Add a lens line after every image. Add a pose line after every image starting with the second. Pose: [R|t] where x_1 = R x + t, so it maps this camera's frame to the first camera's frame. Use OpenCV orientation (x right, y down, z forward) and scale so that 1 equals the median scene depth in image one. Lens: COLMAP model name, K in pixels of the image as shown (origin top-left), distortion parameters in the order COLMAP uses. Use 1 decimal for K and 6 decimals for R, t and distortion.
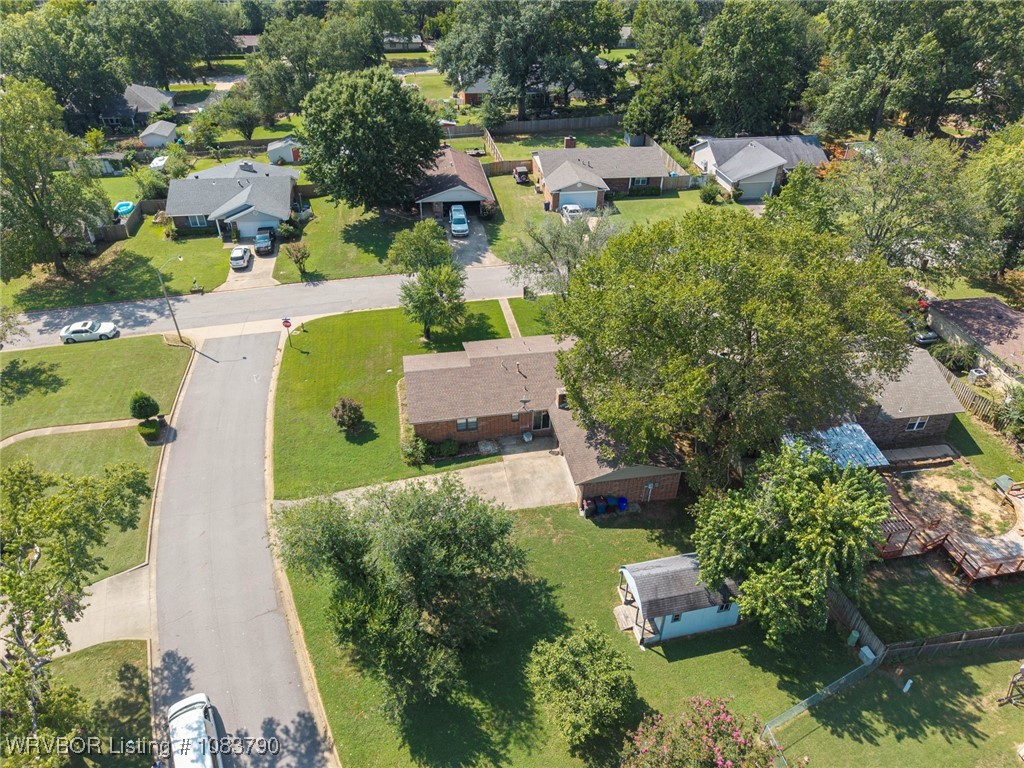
lens RADIAL K [[685.6, 0, 512.0], [0, 685.6, 384.0], [0, 0, 1]] dist [0.024422, -0.025761]
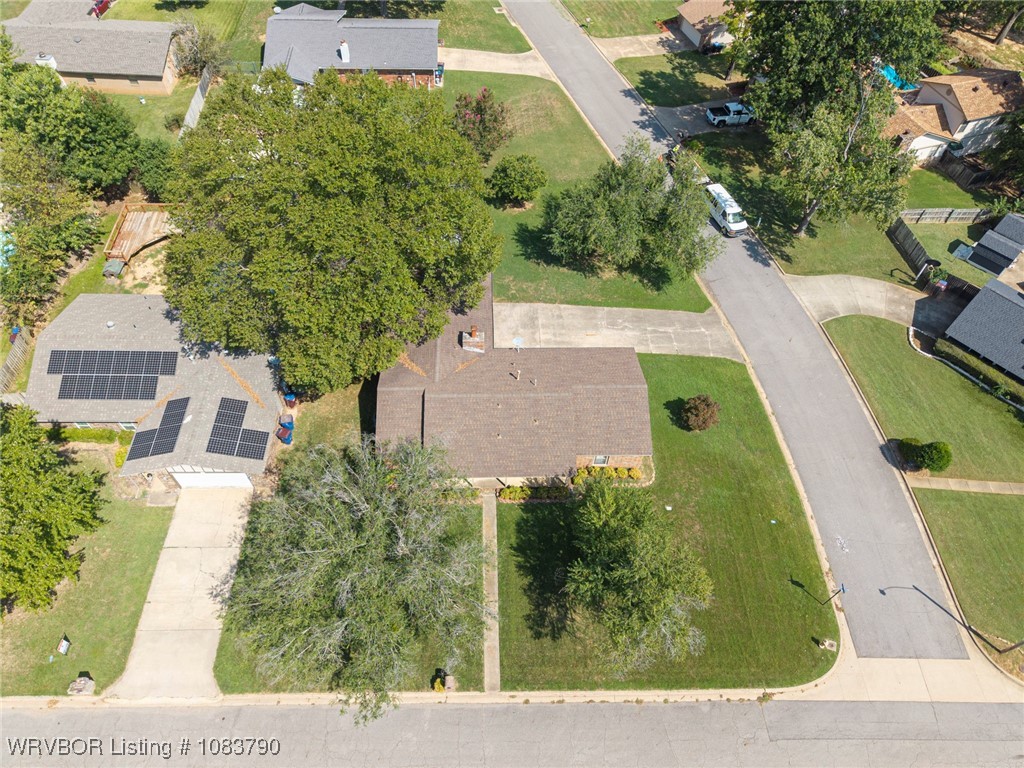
lens RADIAL K [[685.6, 0, 512.0], [0, 685.6, 384.0], [0, 0, 1]] dist [0.024422, -0.025761]
pose [[-0.988302, -0.142959, 0.053124, -0.028077], [0.052752, 0.006392, 0.998587, -0.829971], [-0.143097, 0.989708, 0.001224, 0.922330]]
